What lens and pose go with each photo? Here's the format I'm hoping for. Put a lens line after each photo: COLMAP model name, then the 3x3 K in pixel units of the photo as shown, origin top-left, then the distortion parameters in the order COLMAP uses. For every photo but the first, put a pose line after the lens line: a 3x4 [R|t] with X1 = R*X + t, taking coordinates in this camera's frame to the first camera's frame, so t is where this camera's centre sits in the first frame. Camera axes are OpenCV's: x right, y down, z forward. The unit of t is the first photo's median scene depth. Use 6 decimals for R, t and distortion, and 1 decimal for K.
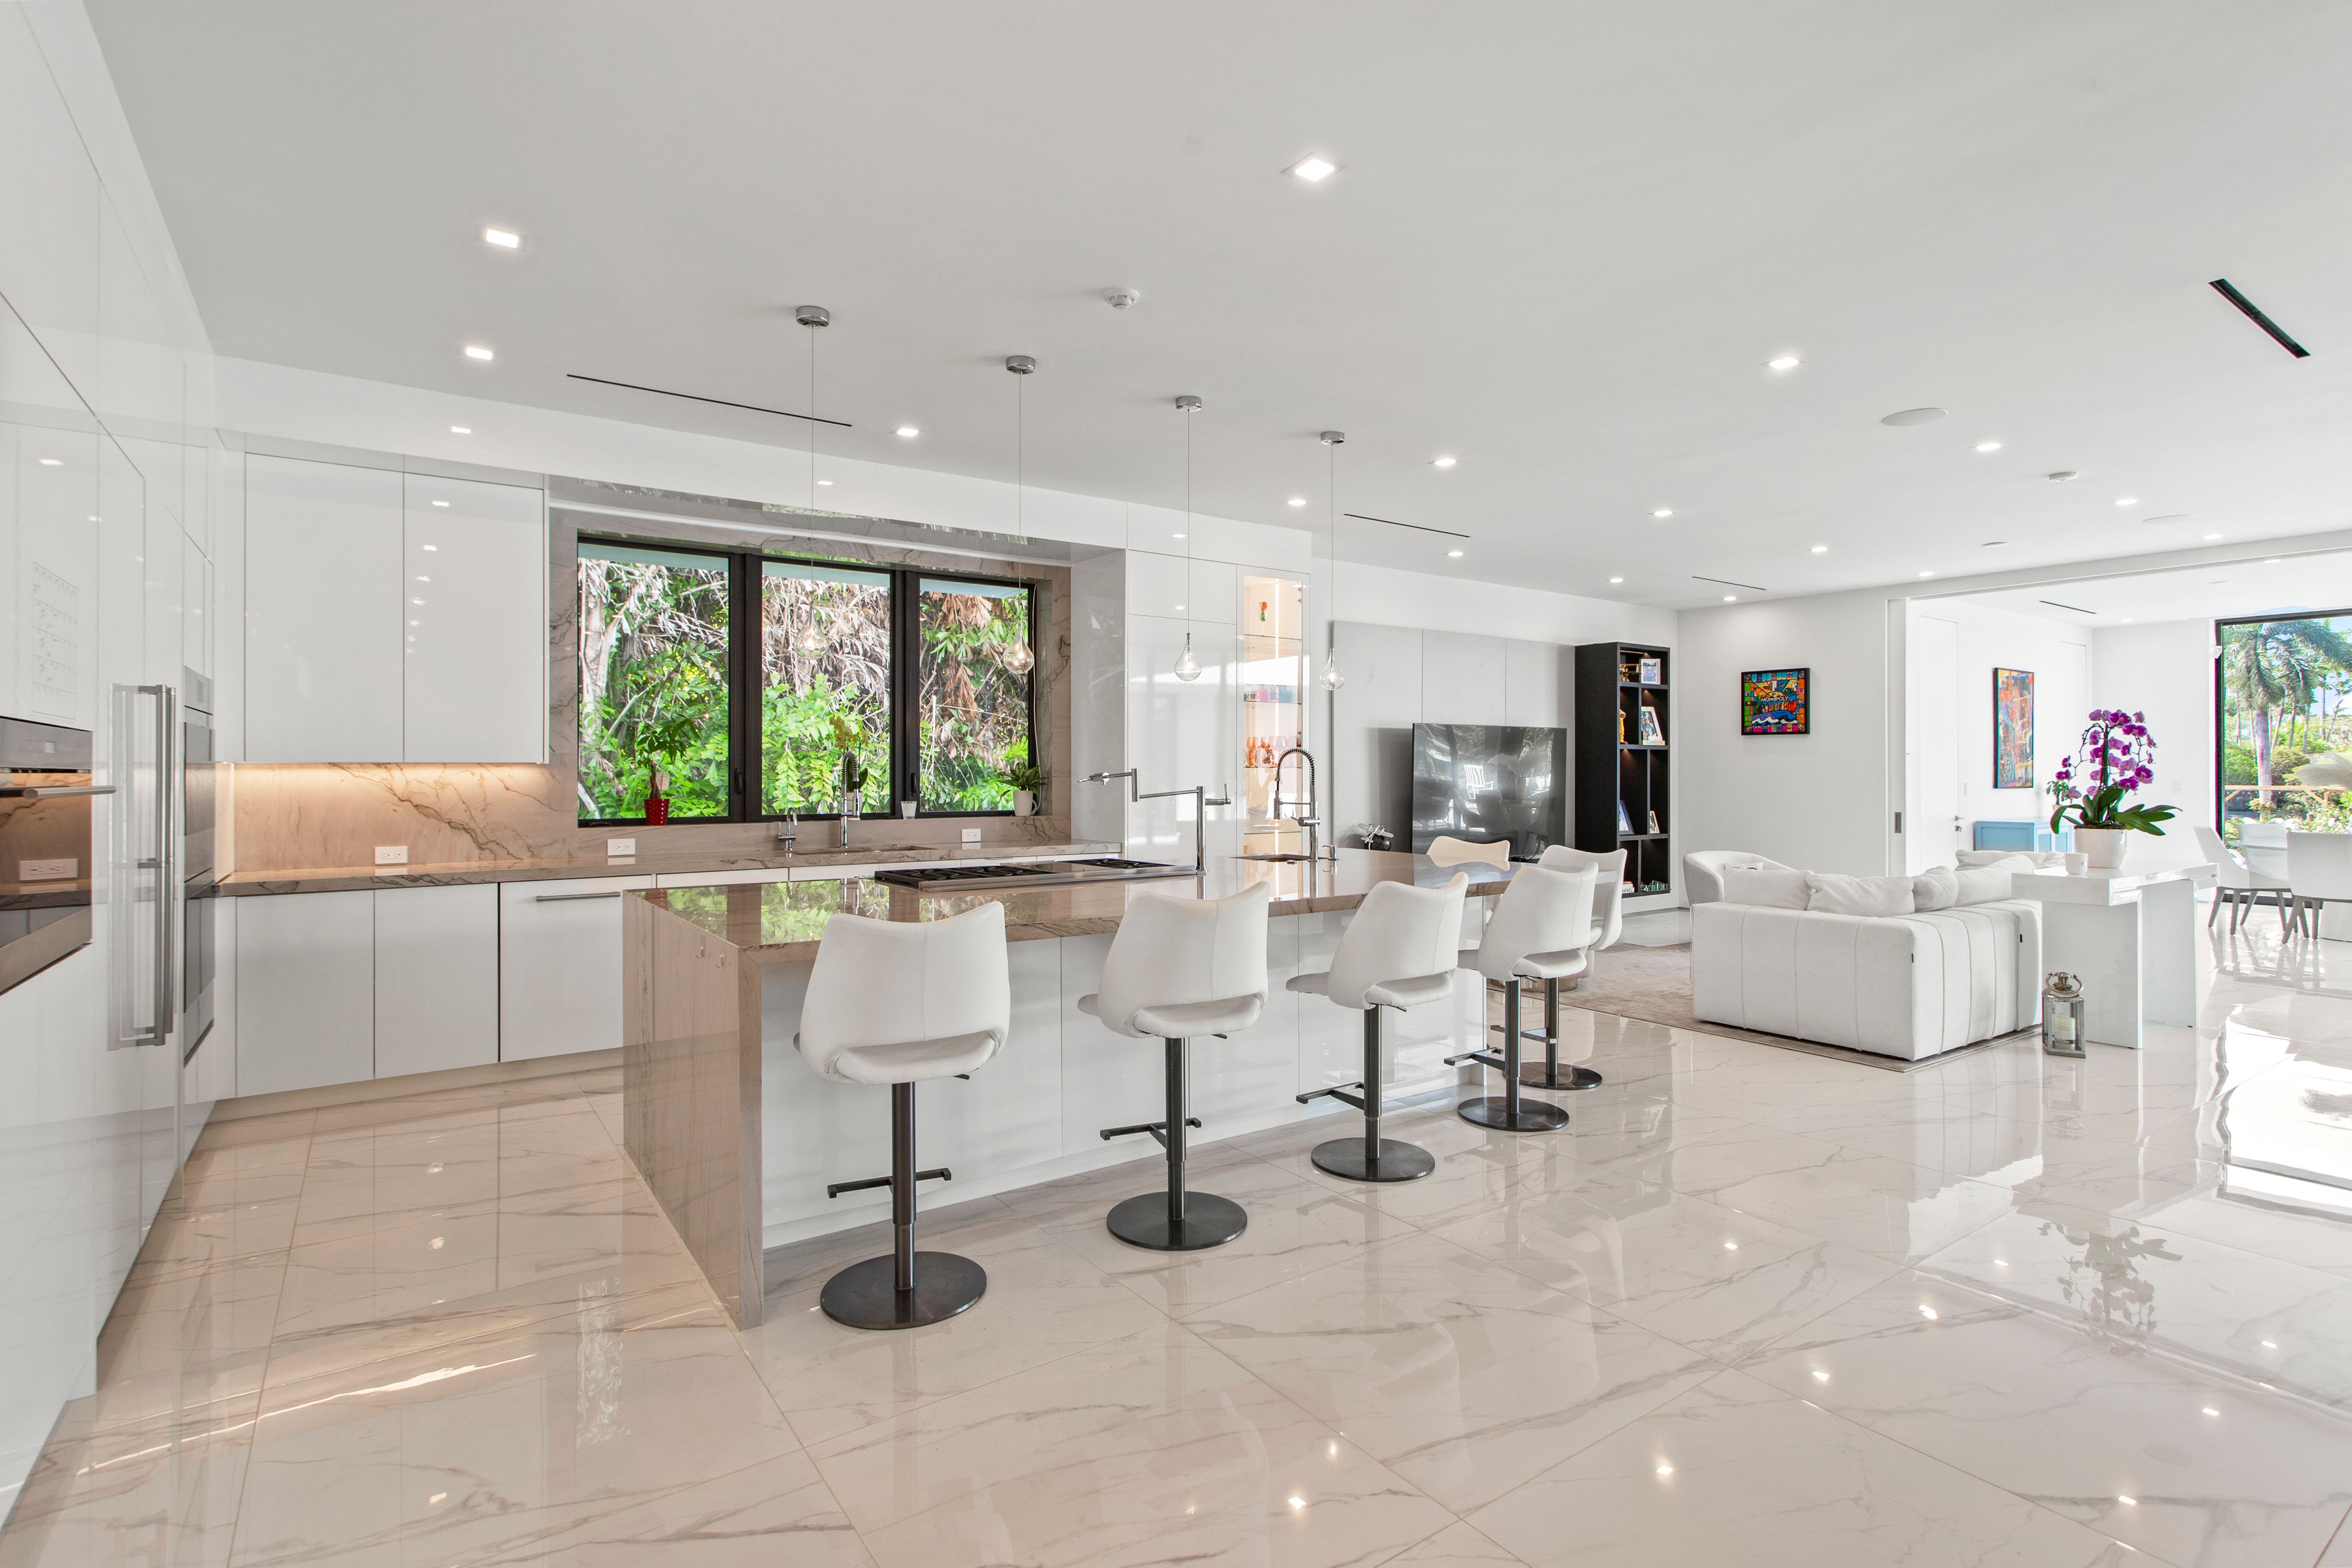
lens RADIAL K [[1138.9, 0, 1142.8], [0, 1138.9, 764.5], [0, 0, 1]] dist [0.002838, 0.001590]
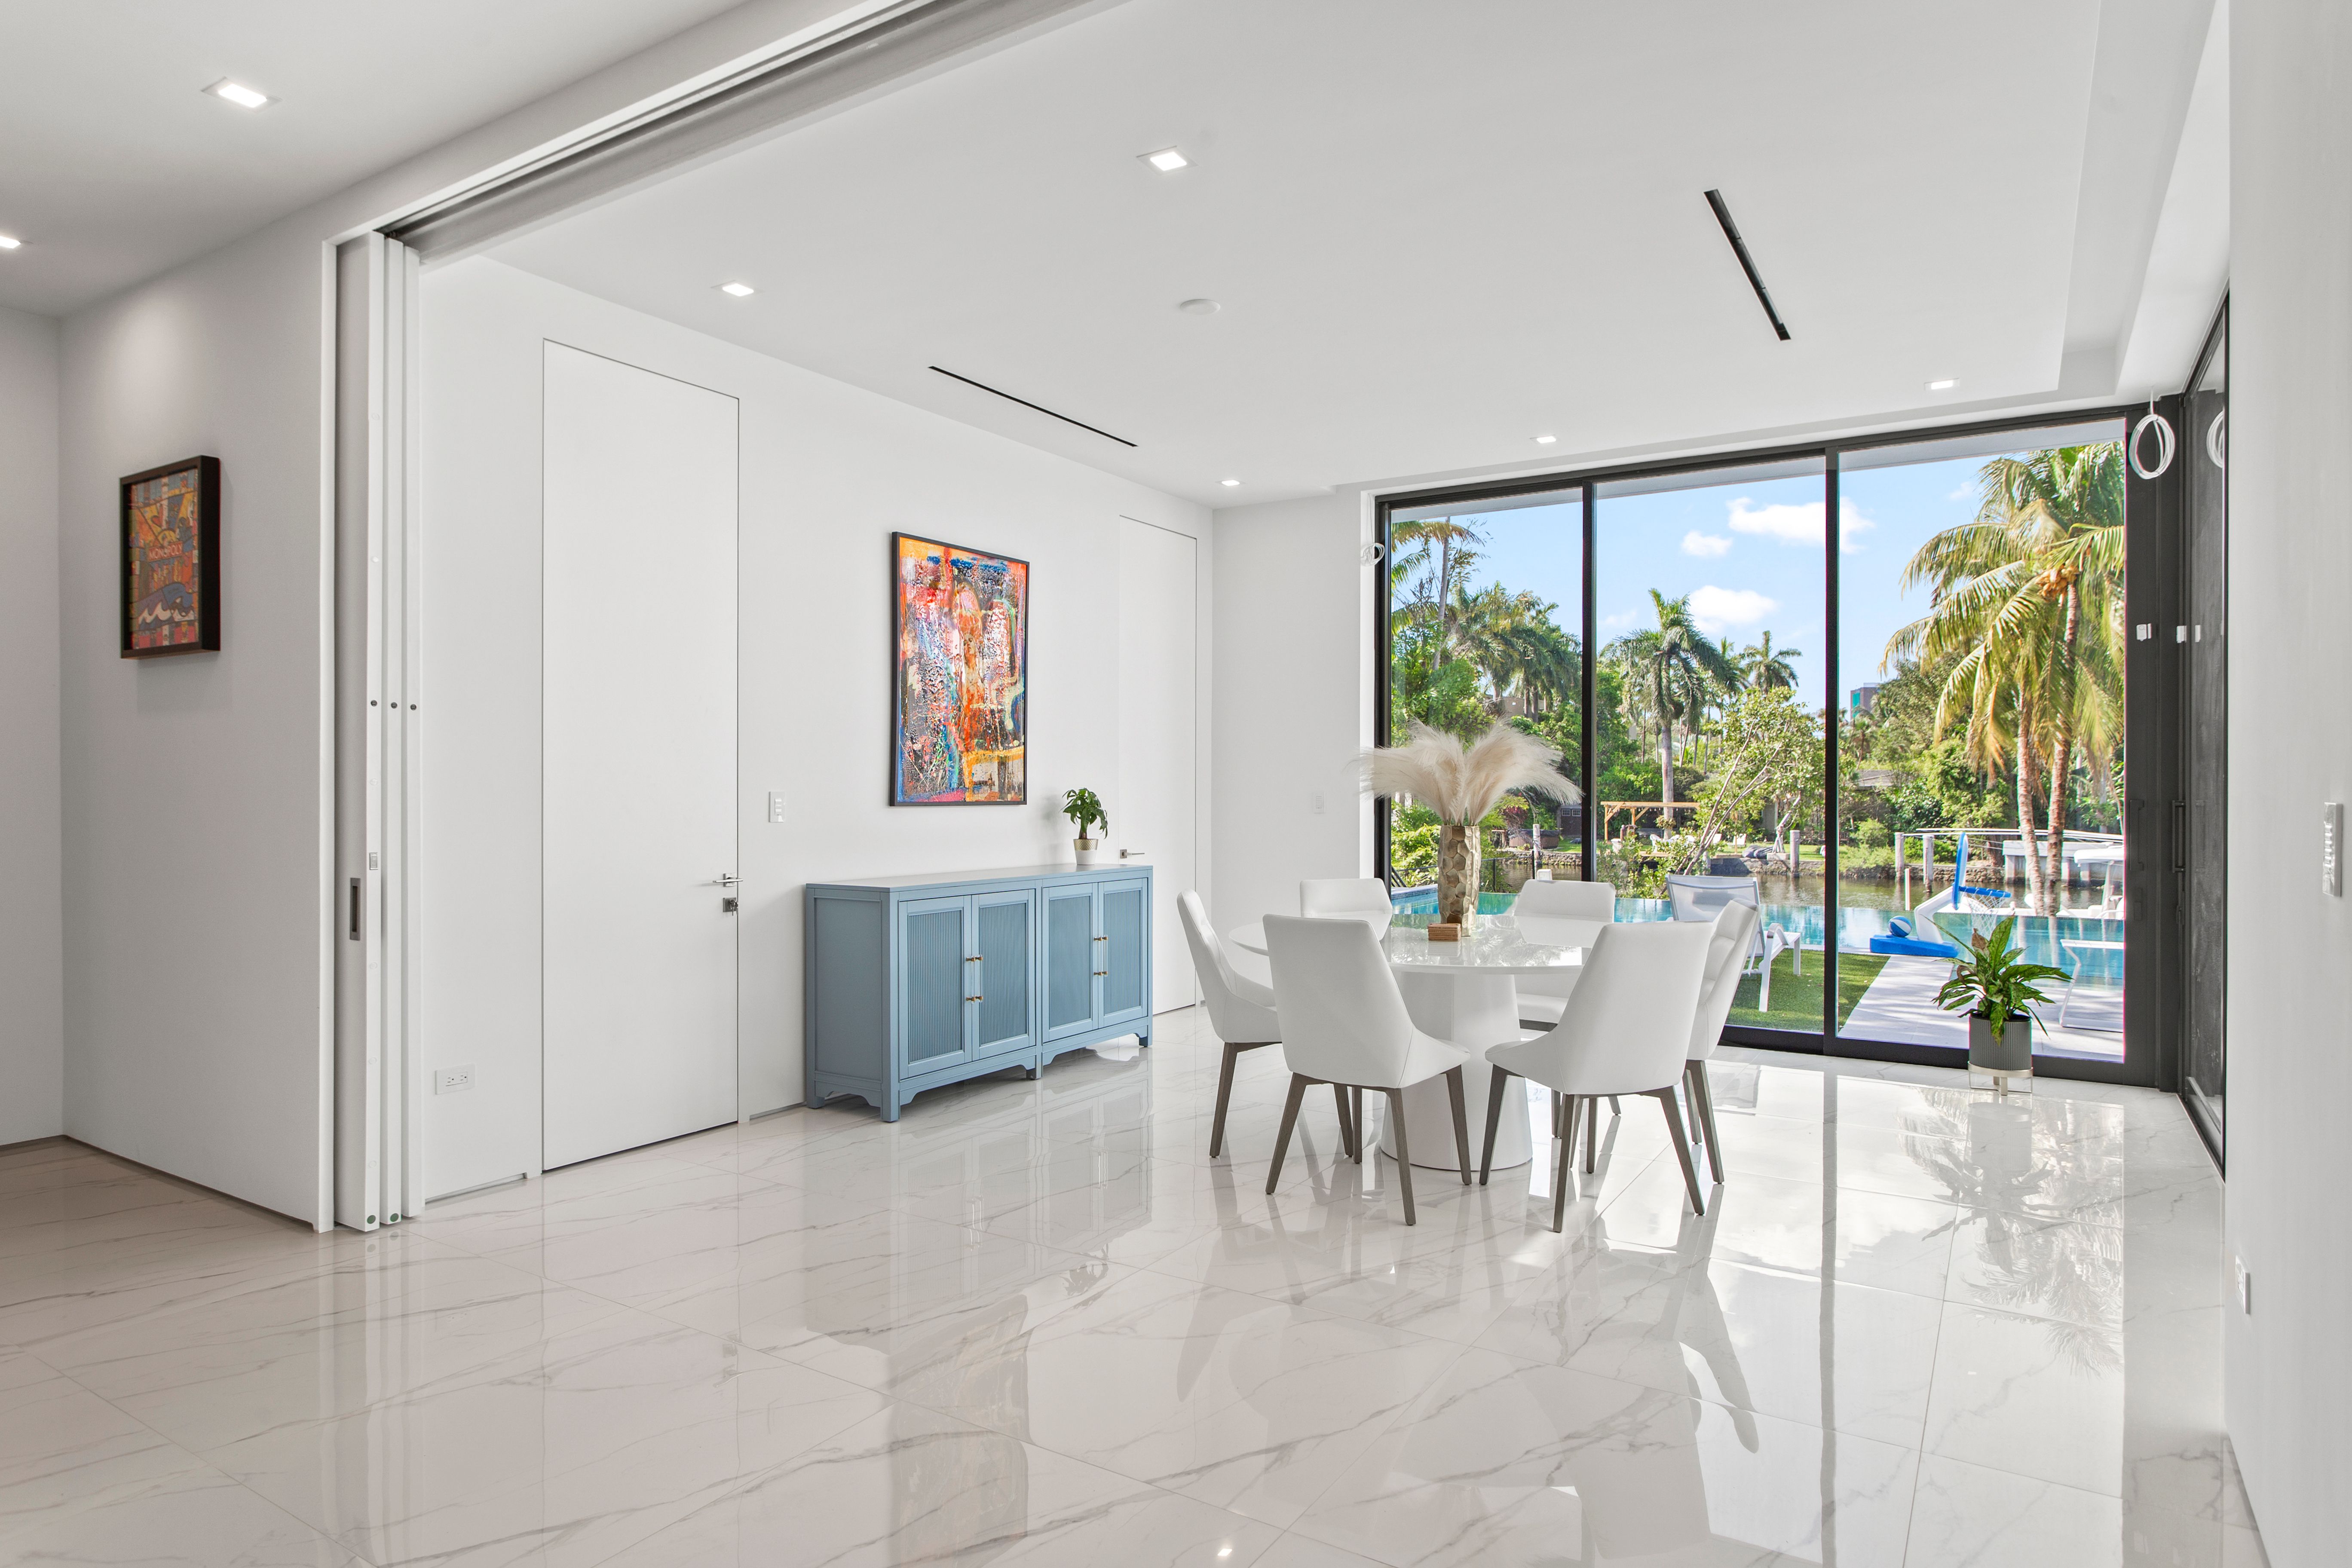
lens RADIAL K [[1305.2, 0, 1197.6], [0, 1305.2, 794.2], [0, 0, 1]] dist [-0.005641, -0.000167]
pose [[0.919798, -0.000628, 0.392391, 0.711202], [-0.002874, 0.999961, 0.008338, 0.012783], [-0.392381, -0.008797, 0.919761, 0.528440]]
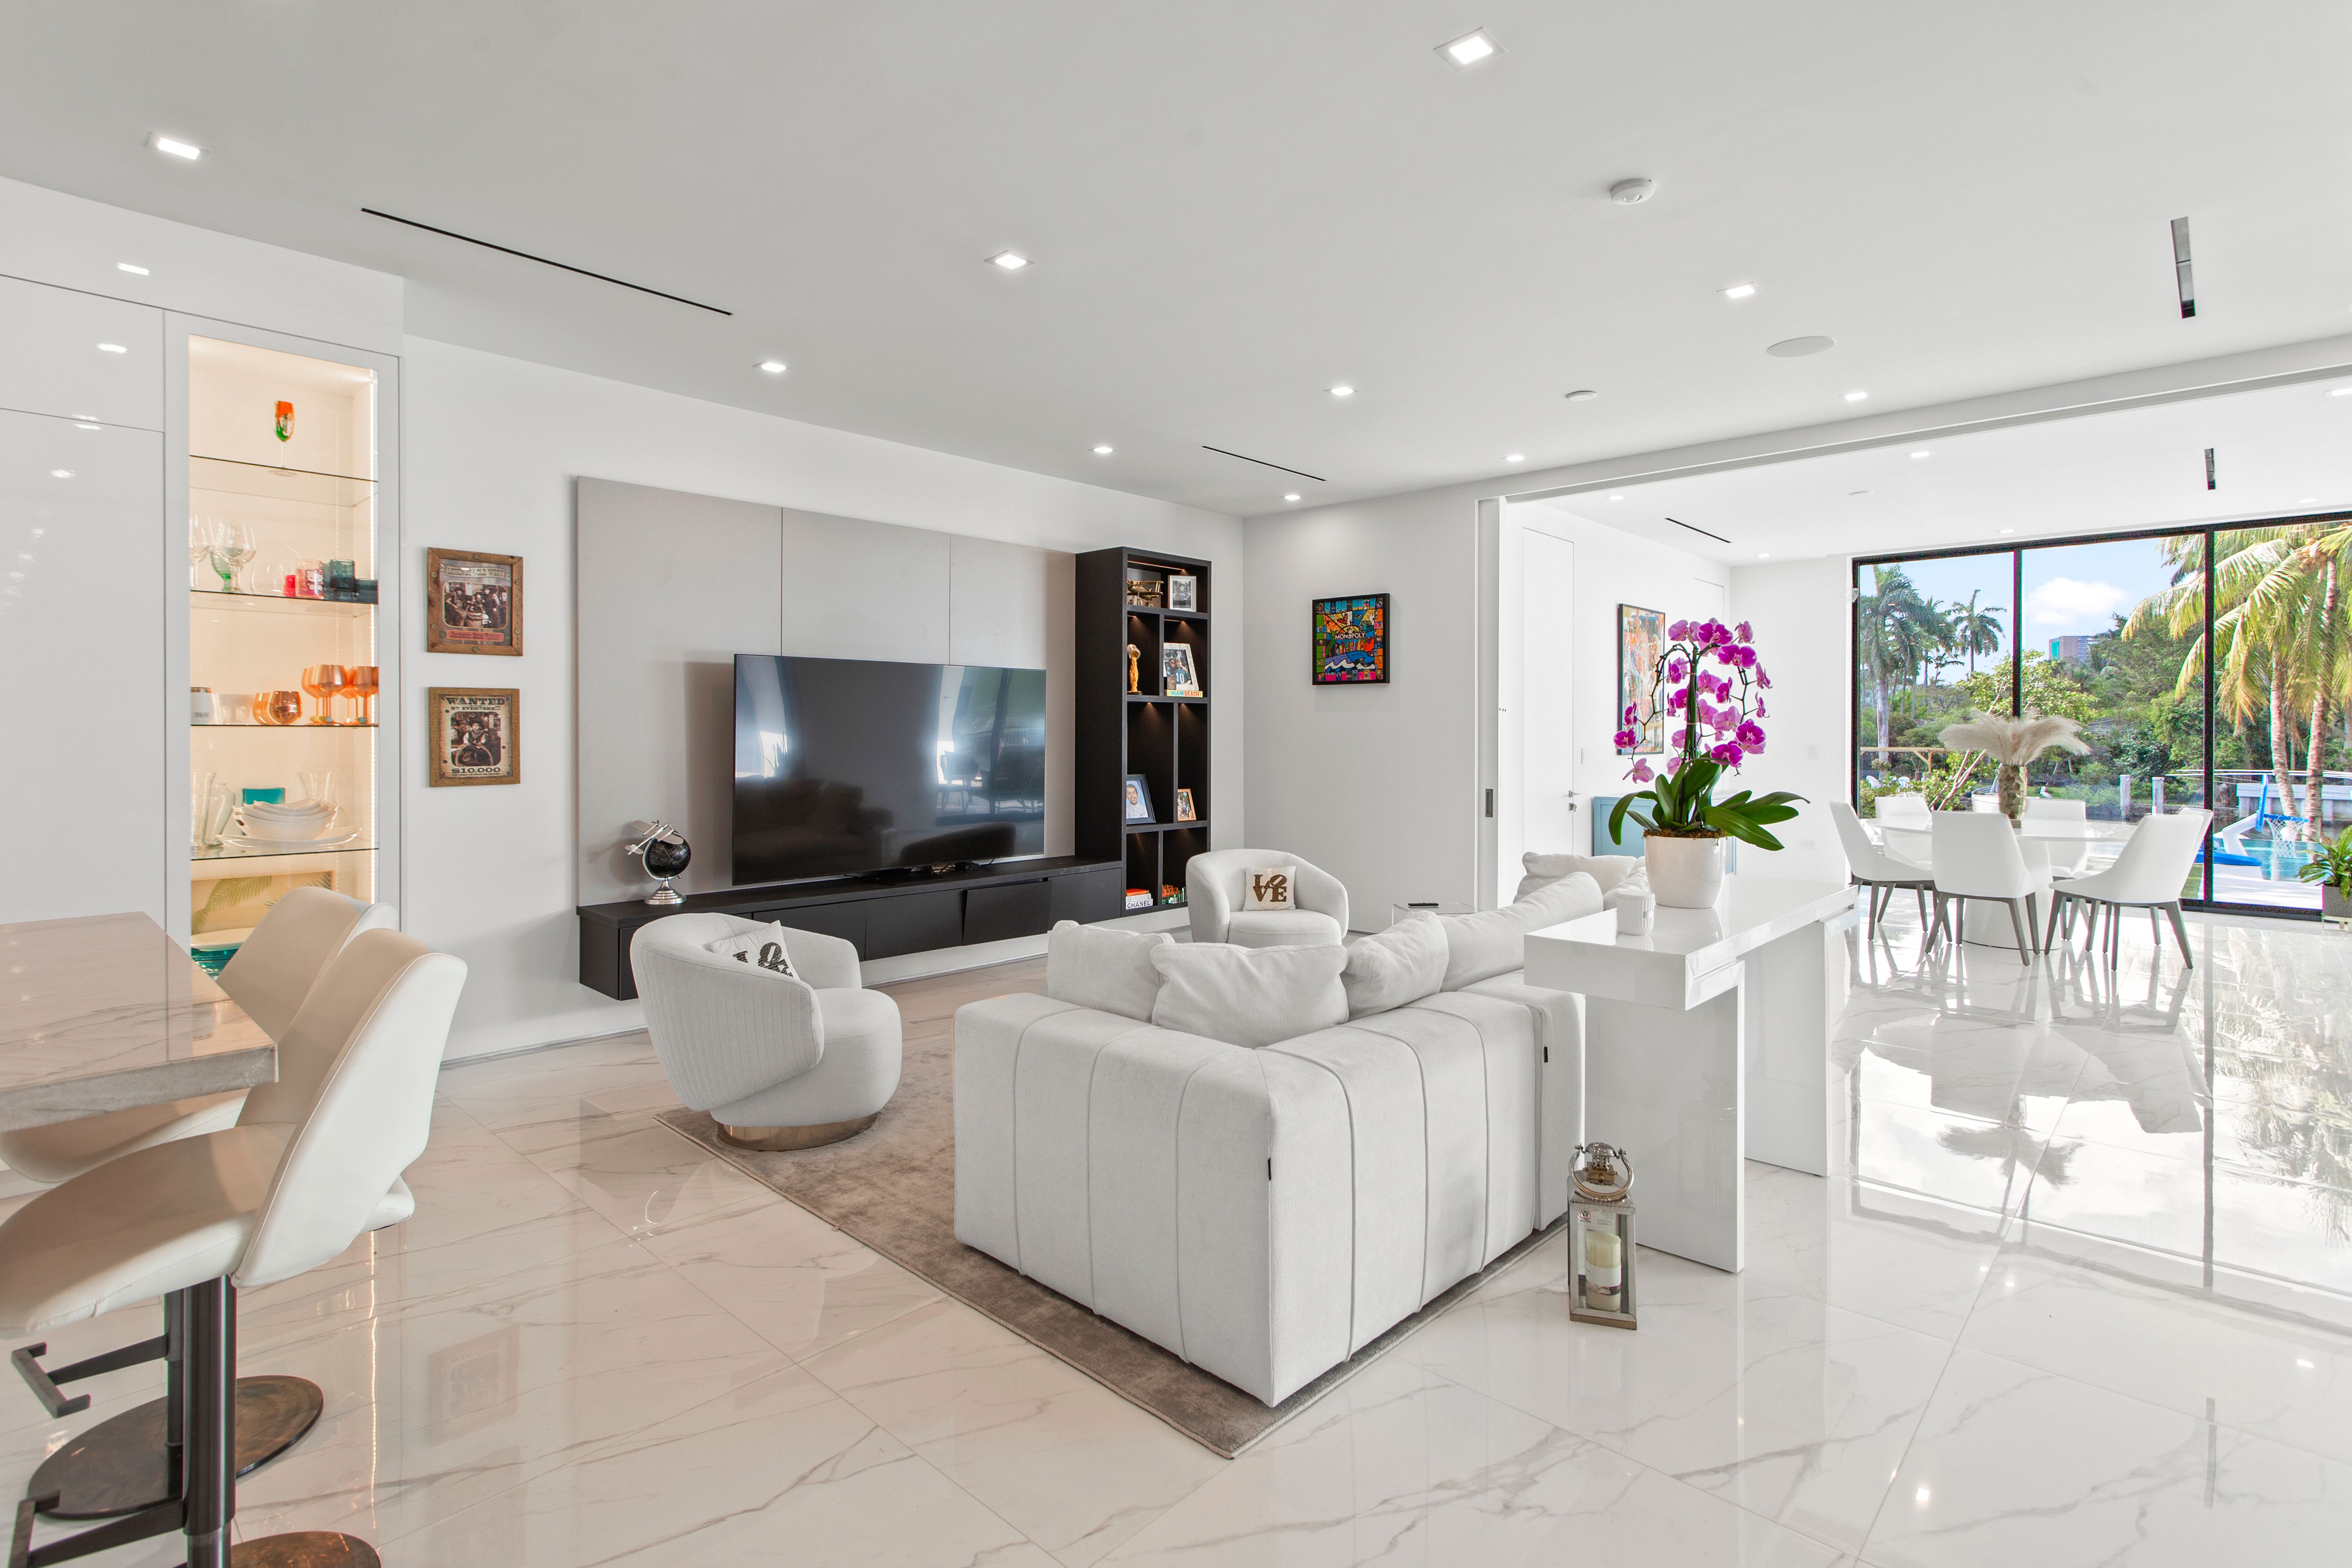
lens RADIAL K [[1138.9, 0, 1167.6], [0, 1138.9, 735.4], [0, 0, 1]] dist [0.002838, 0.001590]
pose [[0.976447, -0.001041, 0.215753, 0.288175], [-0.000315, 0.999980, 0.006252, 0.002646], [-0.215755, -0.006172, 0.976428, 0.312870]]
